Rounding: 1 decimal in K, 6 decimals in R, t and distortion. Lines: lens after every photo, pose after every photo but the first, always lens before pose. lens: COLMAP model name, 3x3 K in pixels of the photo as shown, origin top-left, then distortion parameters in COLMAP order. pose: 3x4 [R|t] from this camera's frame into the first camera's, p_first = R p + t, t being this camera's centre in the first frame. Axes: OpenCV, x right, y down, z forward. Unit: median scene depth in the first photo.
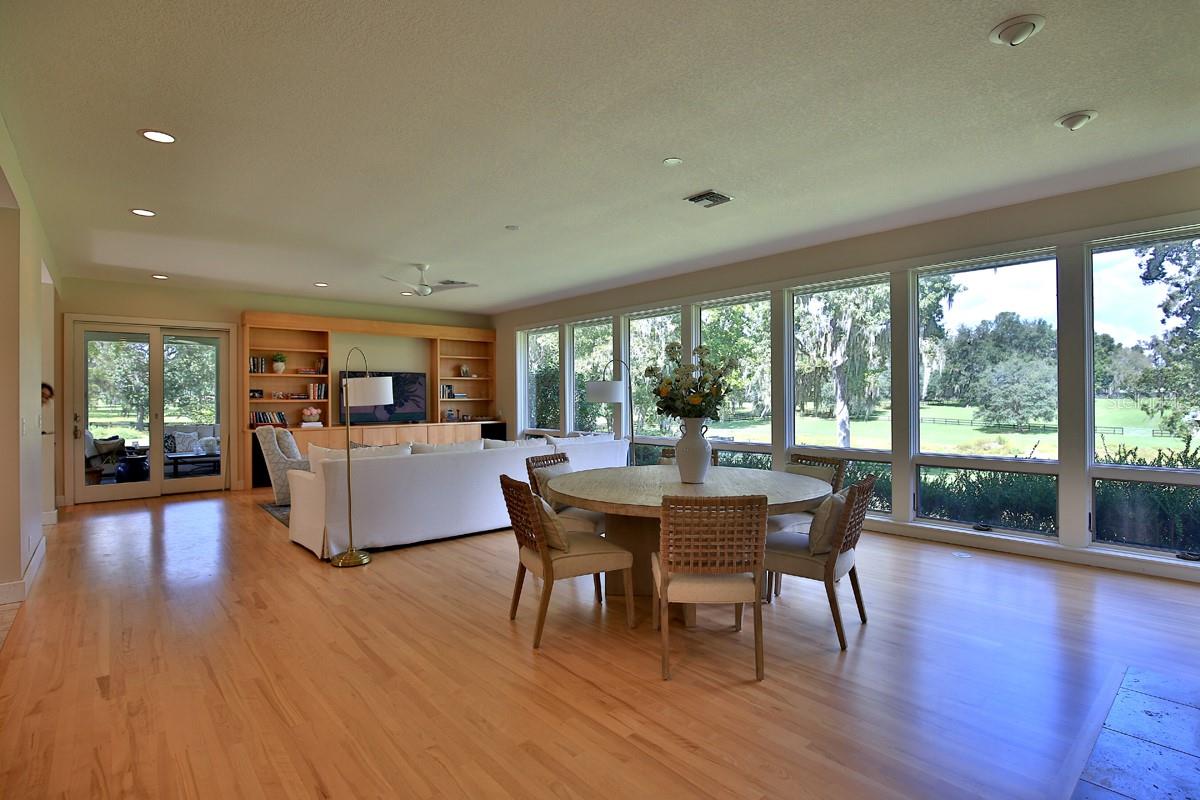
lens RADIAL K [[580.8, 0, 600.0], [0, 580.8, 400.0], [0, 0, 1]] dist [-0.030406, 0.001148]
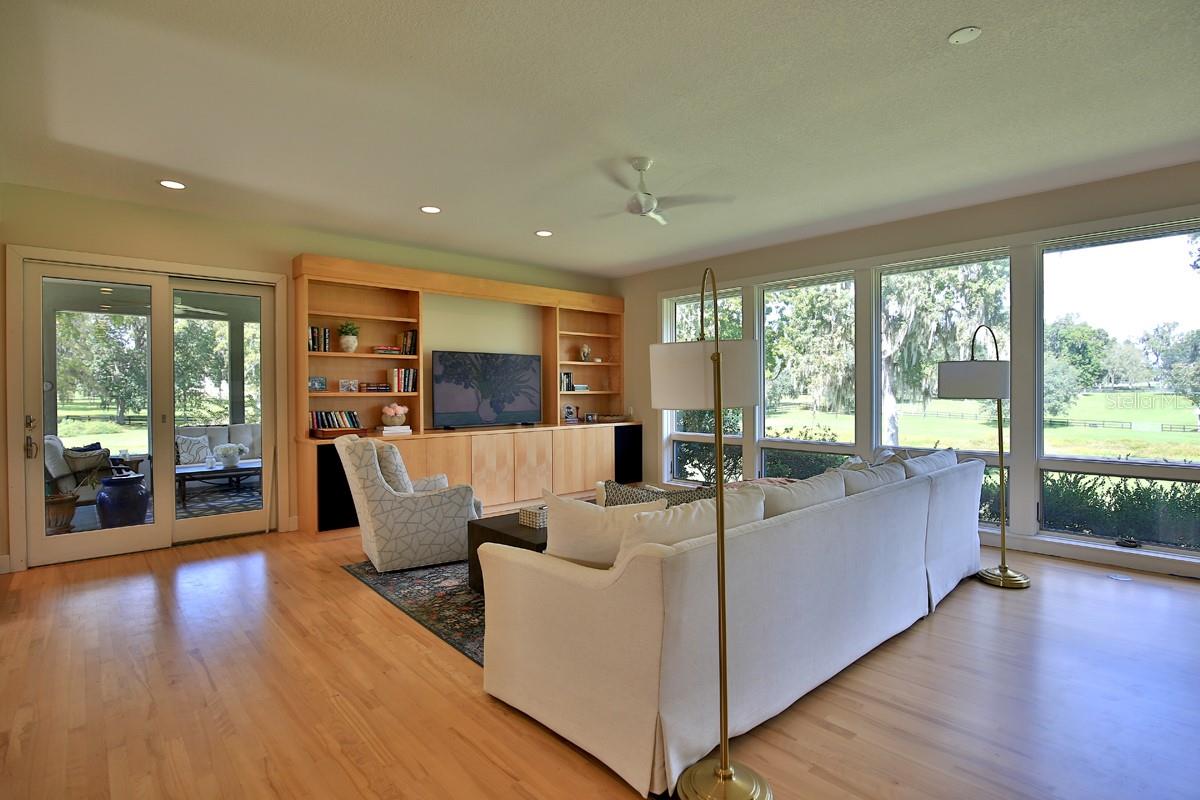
lens RADIAL K [[580.8, 0, 600.0], [0, 580.8, 400.0], [0, 0, 1]] dist [-0.030406, 0.001148]
pose [[0.999742, 0.001738, 0.022640, -0.255643], [-0.002018, 0.999922, 0.012347, -0.000687], [-0.022617, -0.012390, 0.999667, 0.297342]]
